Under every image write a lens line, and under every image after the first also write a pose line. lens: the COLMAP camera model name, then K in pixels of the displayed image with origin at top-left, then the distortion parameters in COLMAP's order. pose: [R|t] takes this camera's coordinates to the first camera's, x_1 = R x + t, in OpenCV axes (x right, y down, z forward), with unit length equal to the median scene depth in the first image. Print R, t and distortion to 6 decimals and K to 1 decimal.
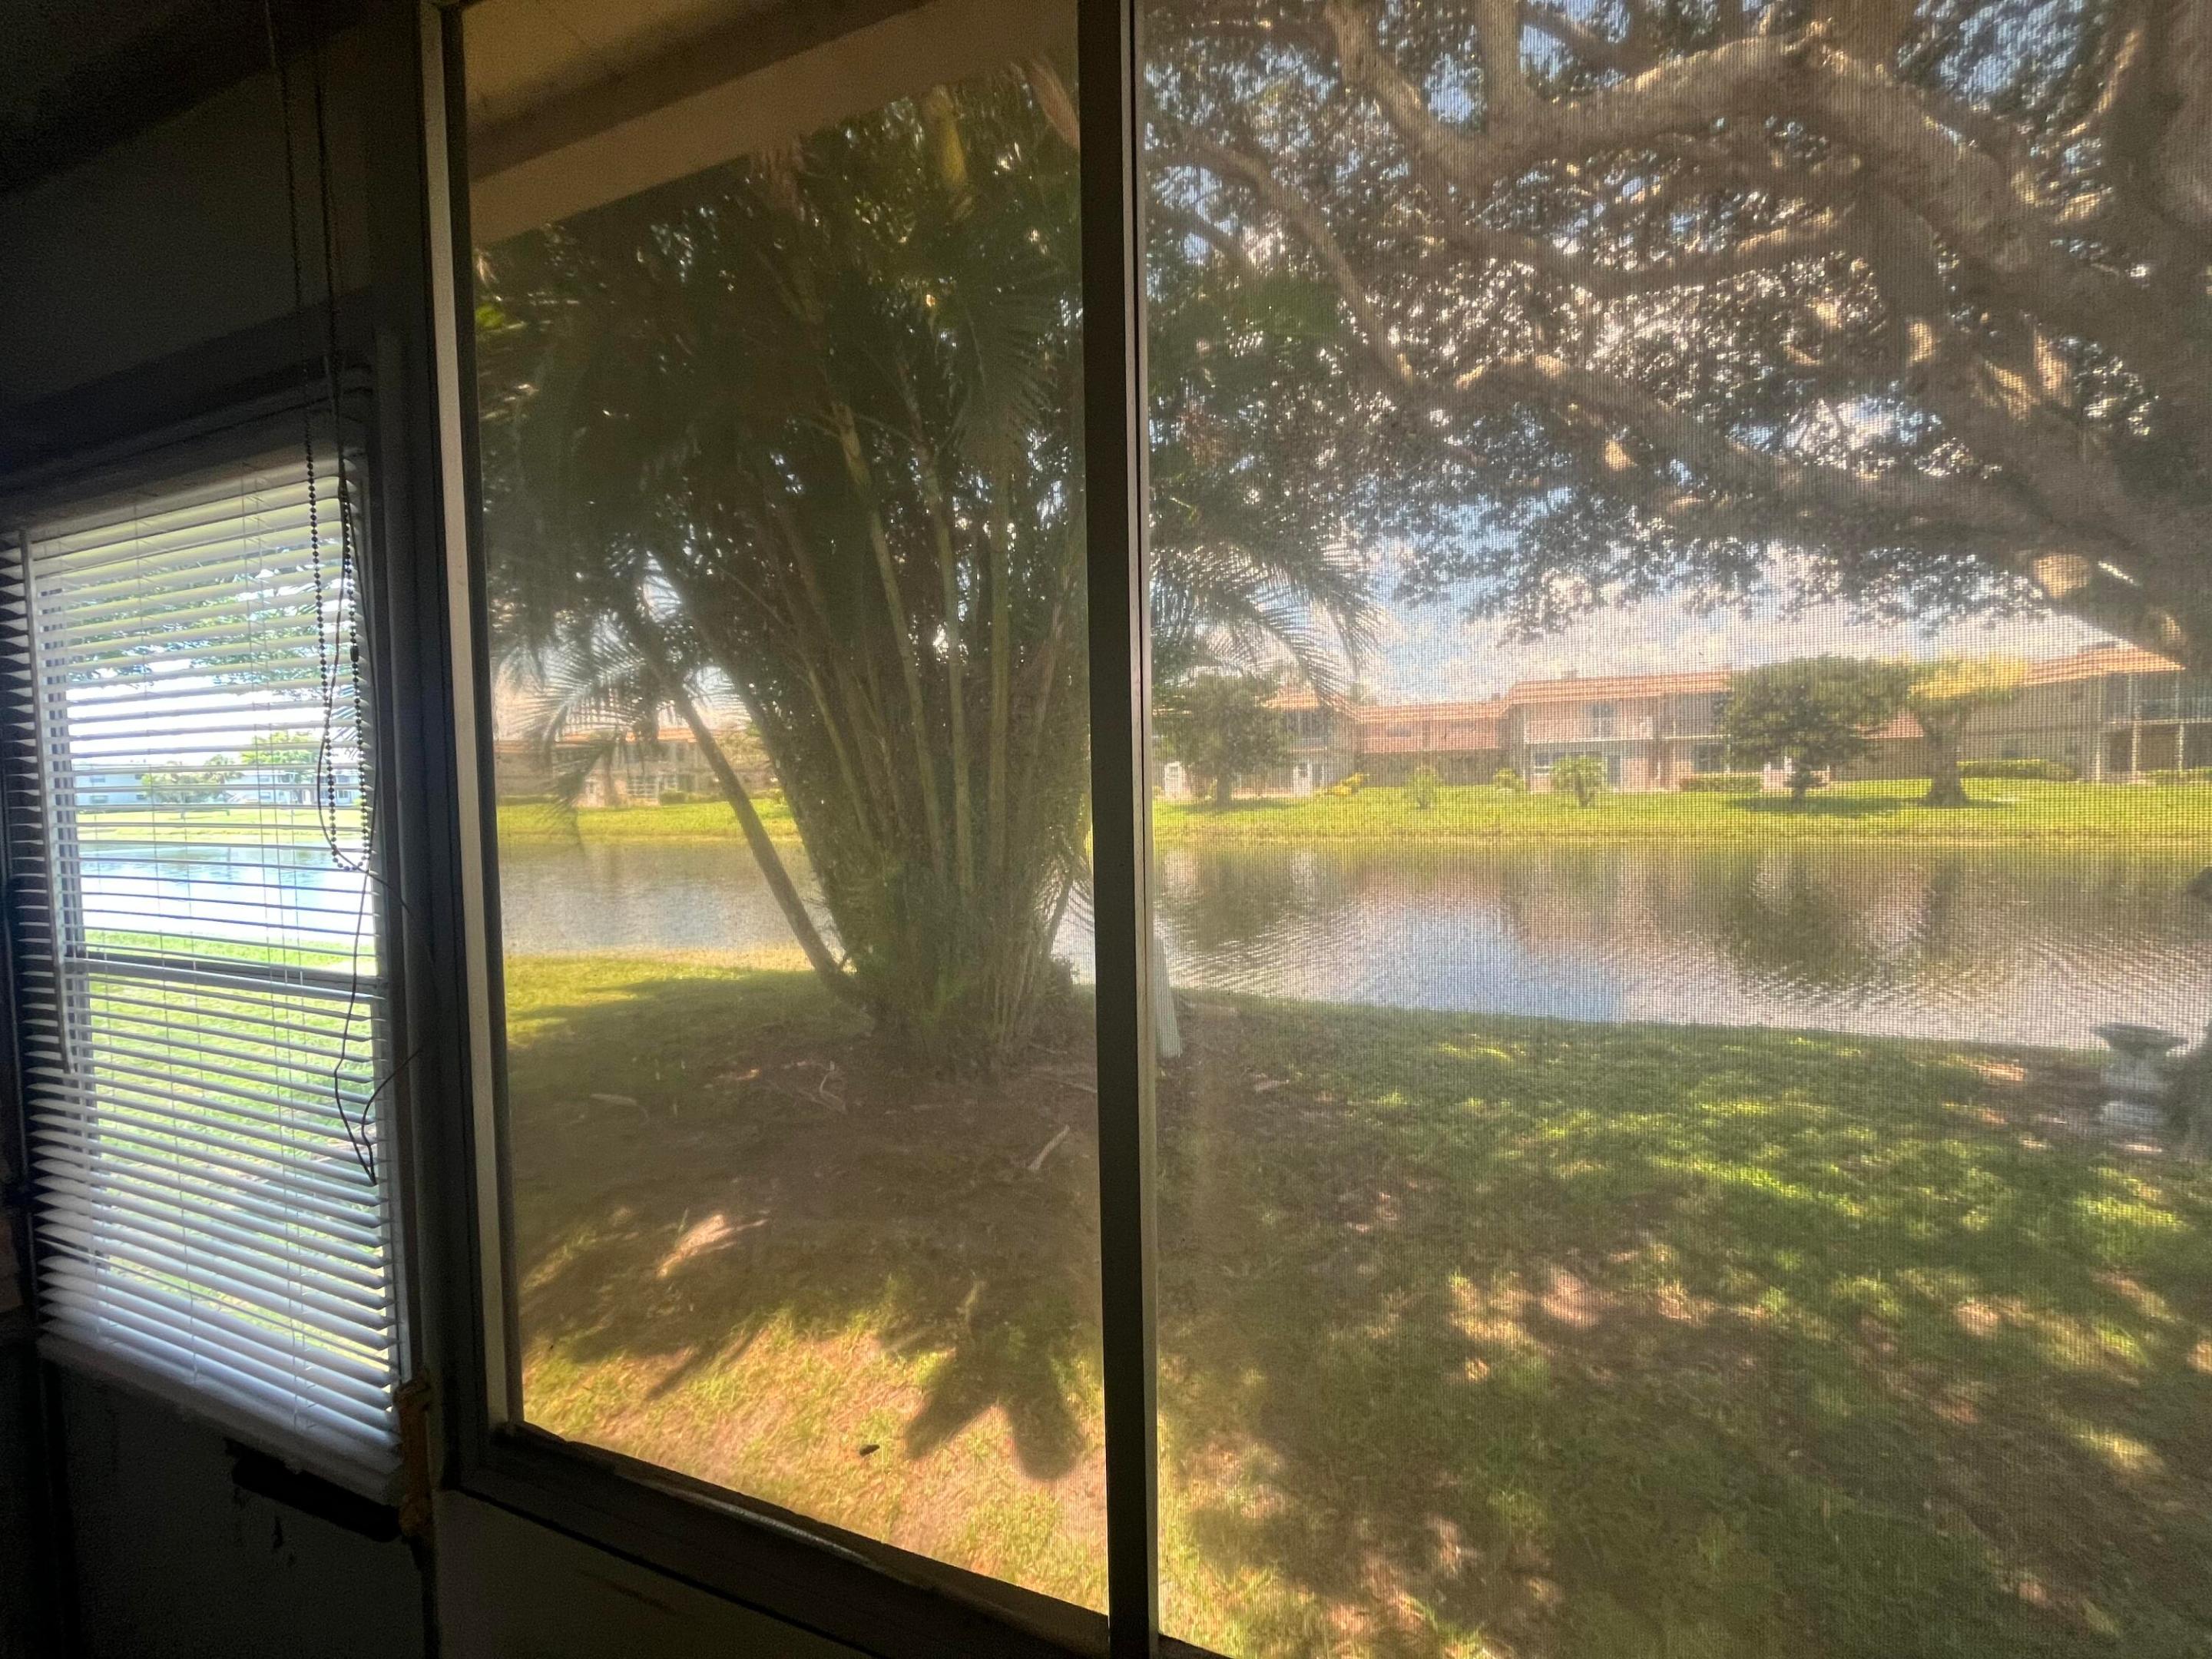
lens RADIAL K [[902.0, 0, 1107.9], [0, 902.0, 822.3], [0, 0, 1]] dist [-0.002266, -0.000313]
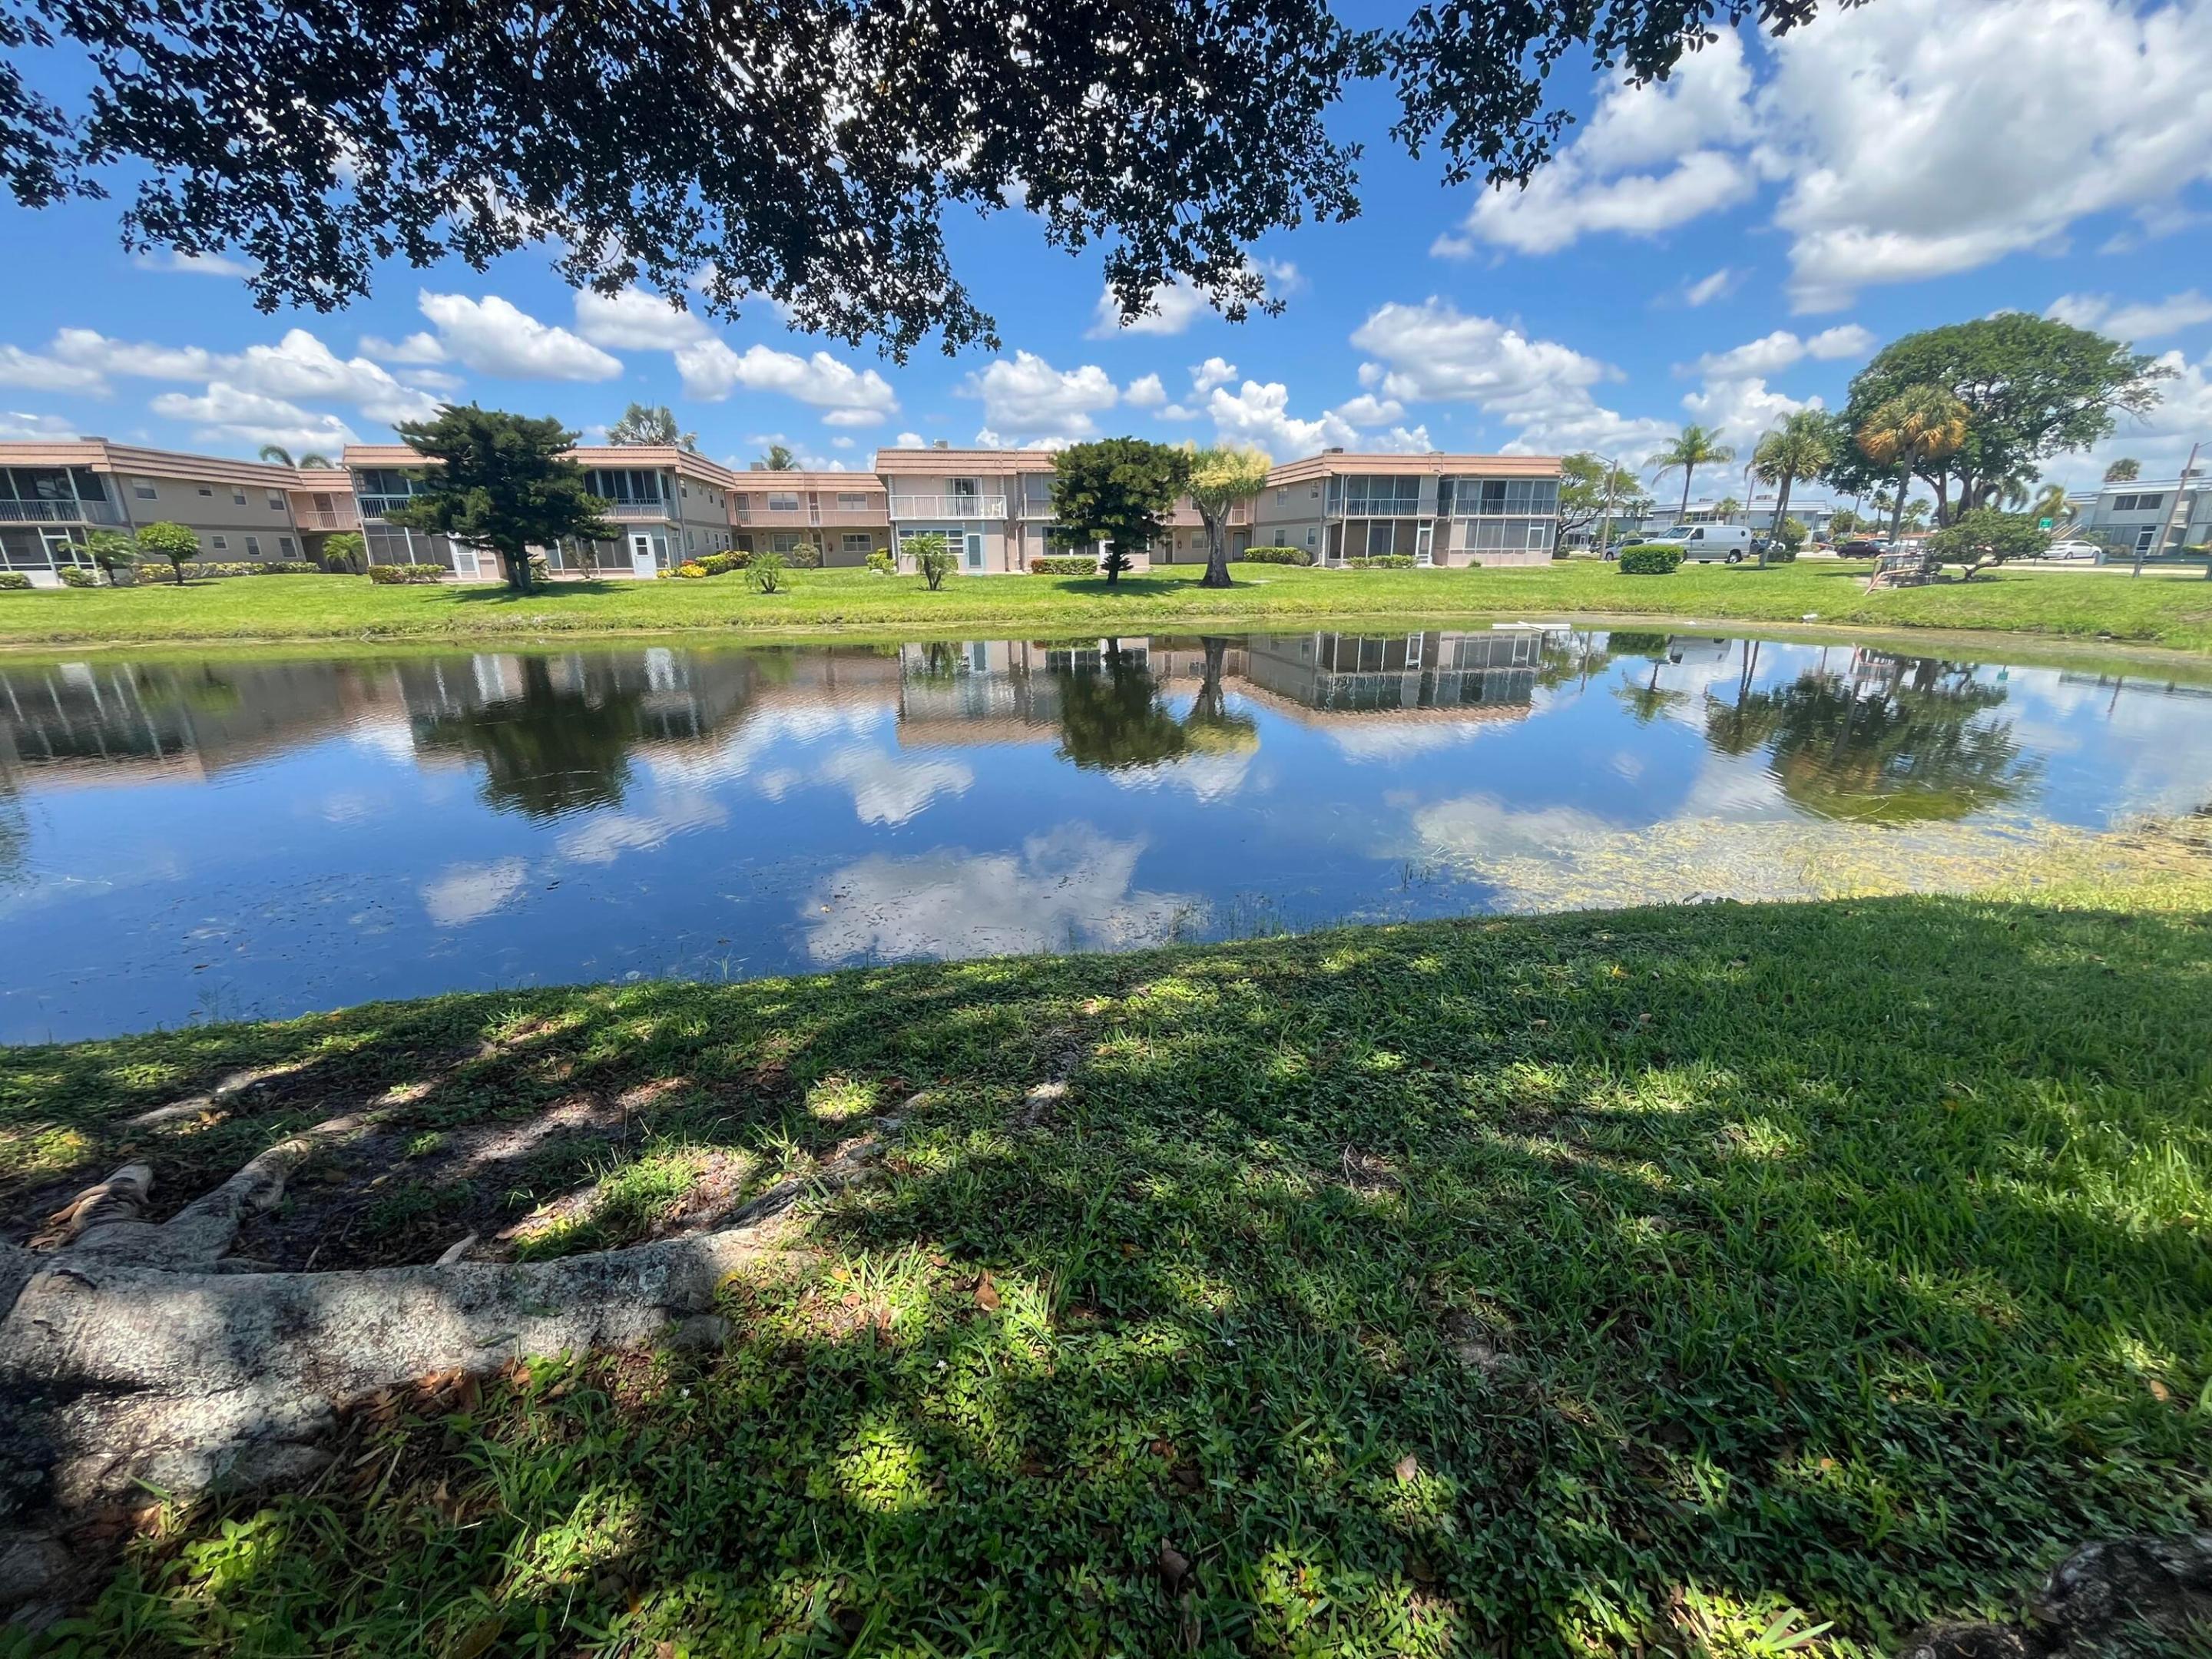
lens RADIAL K [[902.0, 0, 1108.9], [0, 902.0, 821.6], [0, 0, 1]] dist [-0.002266, -0.000313]
pose [[0.851278, -0.136877, 0.506547, 0.200652], [0.015523, 0.971523, 0.236435, -0.001385], [-0.524485, -0.193409, 0.829161, 0.062611]]
